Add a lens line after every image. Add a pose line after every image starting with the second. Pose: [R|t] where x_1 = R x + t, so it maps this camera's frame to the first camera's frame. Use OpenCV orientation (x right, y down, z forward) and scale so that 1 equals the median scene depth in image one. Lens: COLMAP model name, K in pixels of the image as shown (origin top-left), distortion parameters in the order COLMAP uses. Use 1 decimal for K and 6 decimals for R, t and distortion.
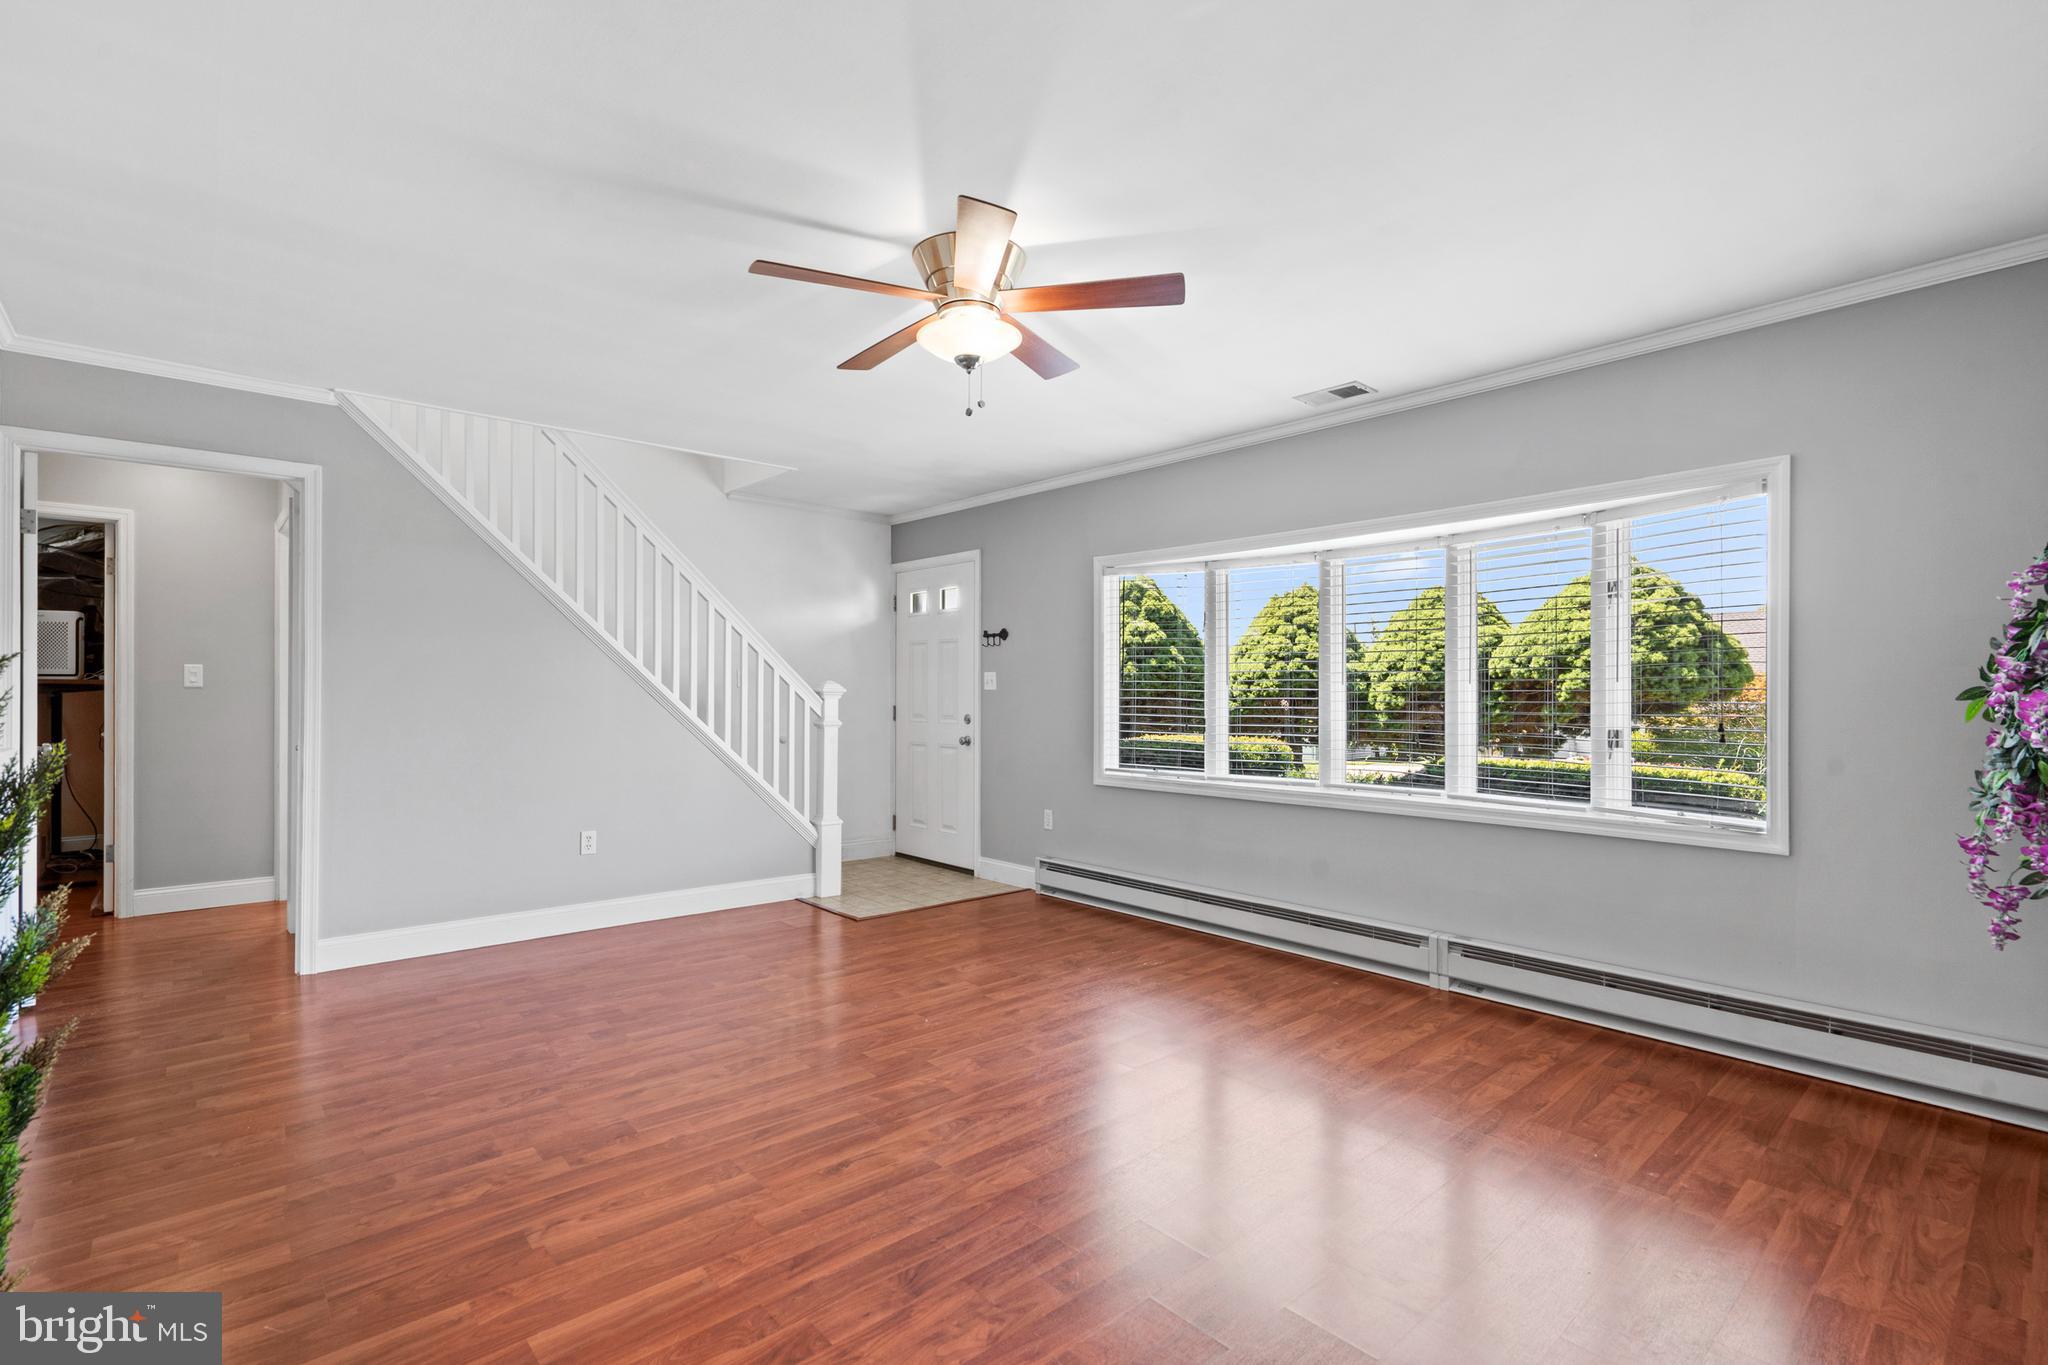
lens RADIAL K [[936.3, 0, 1018.2], [0, 936.3, 683.6], [0, 0, 1]] dist [-0.001515, 0.001683]
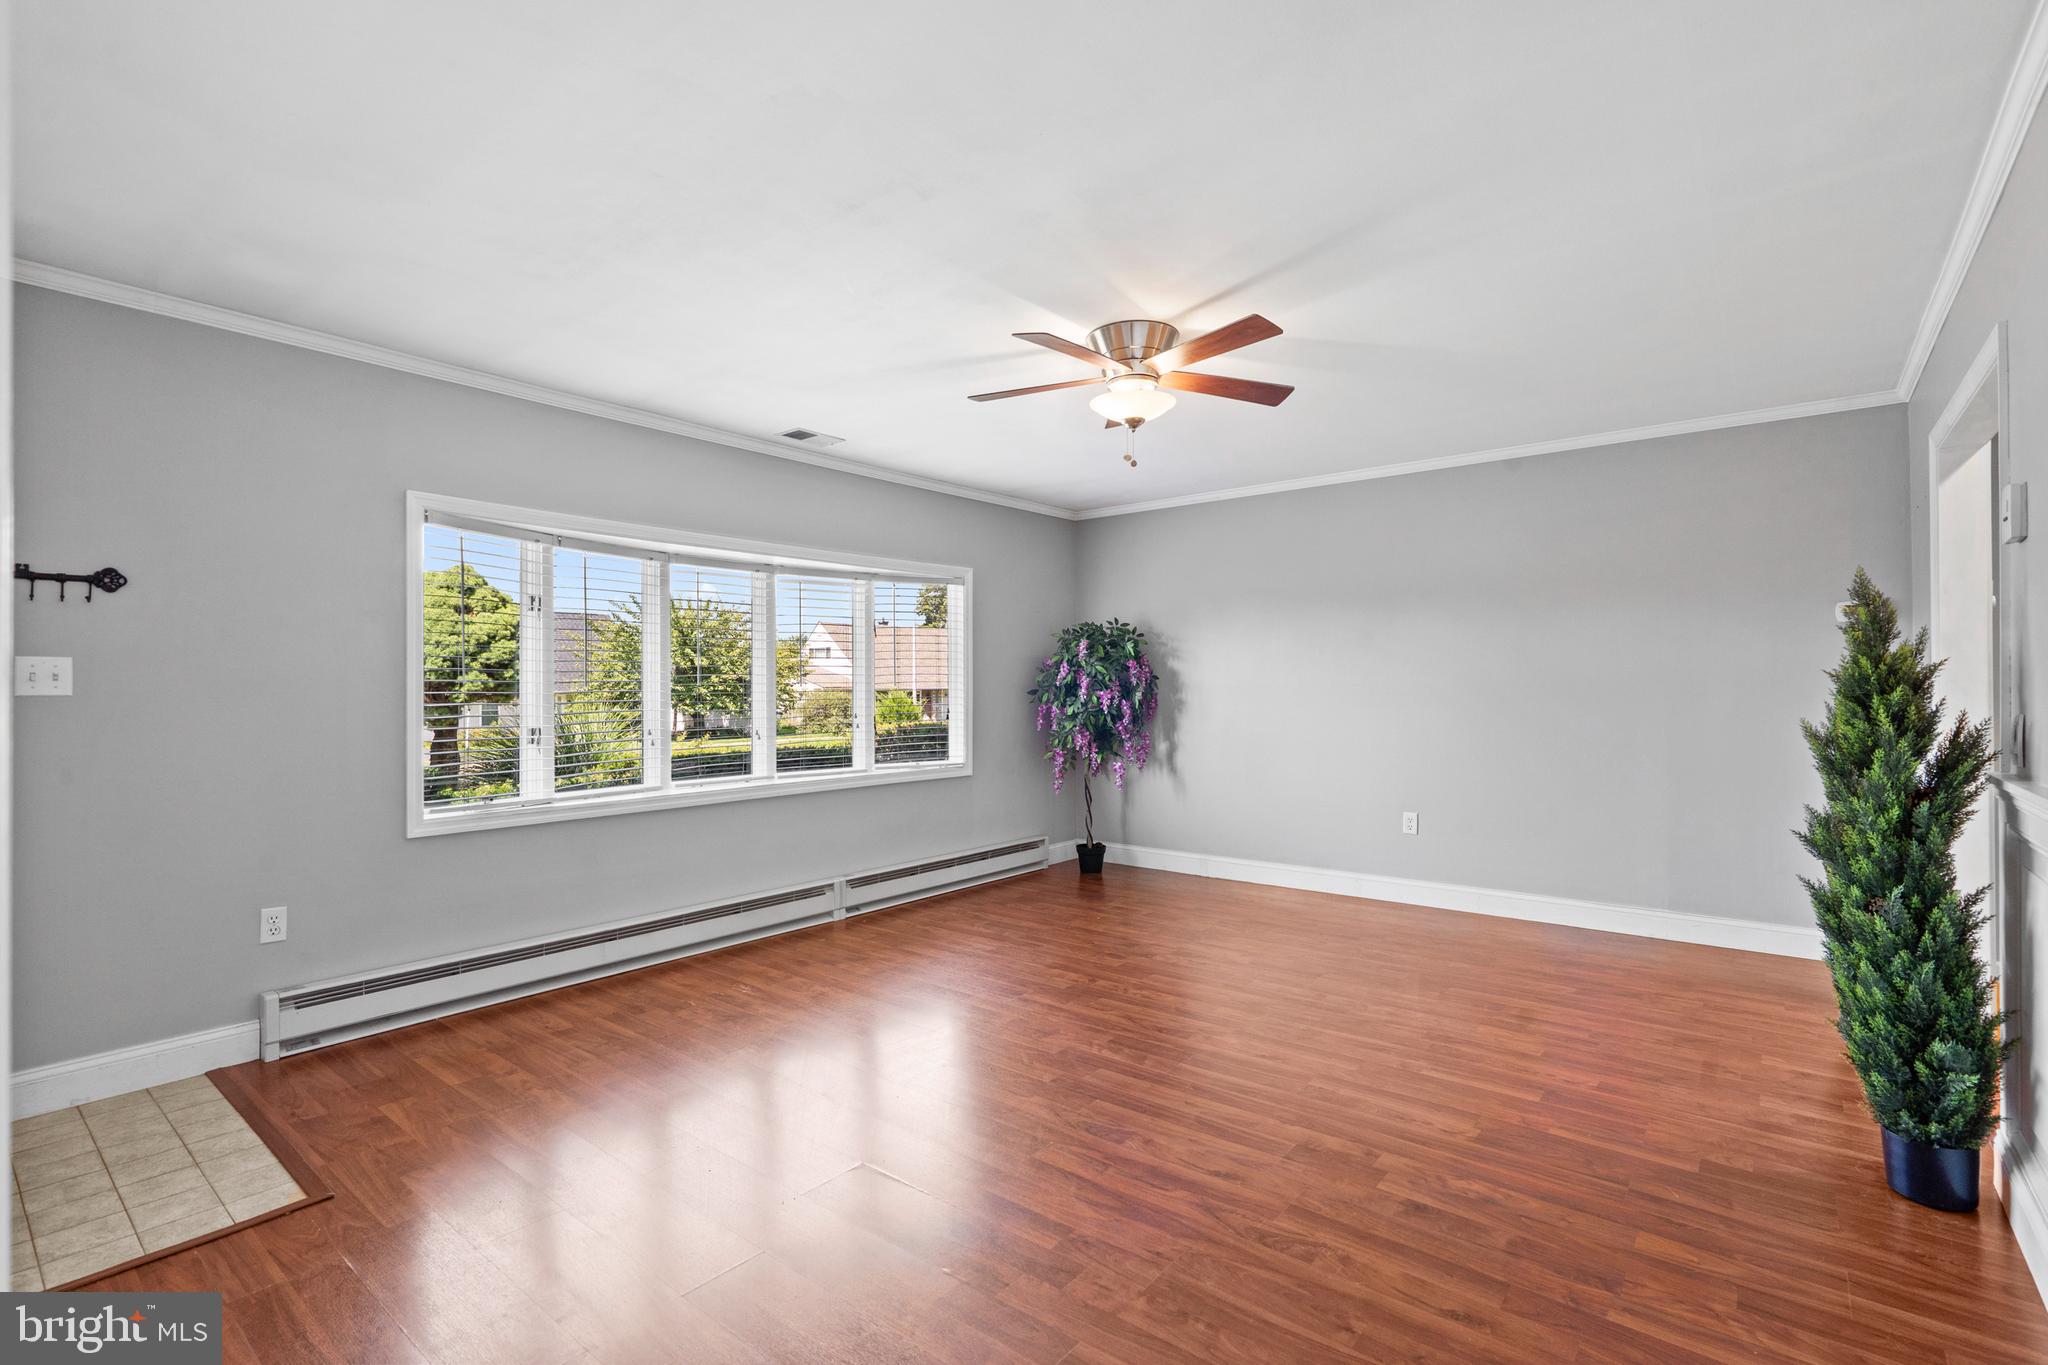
lens RADIAL K [[936.3, 0, 1018.6], [0, 936.3, 687.7], [0, 0, 1]] dist [-0.001515, 0.001683]
pose [[-0.158194, 0.000131, 0.987408, -0.820466], [-0.003792, 0.999993, -0.000740, 0.001742], [-0.987401, -0.003862, -0.158192, 0.892915]]
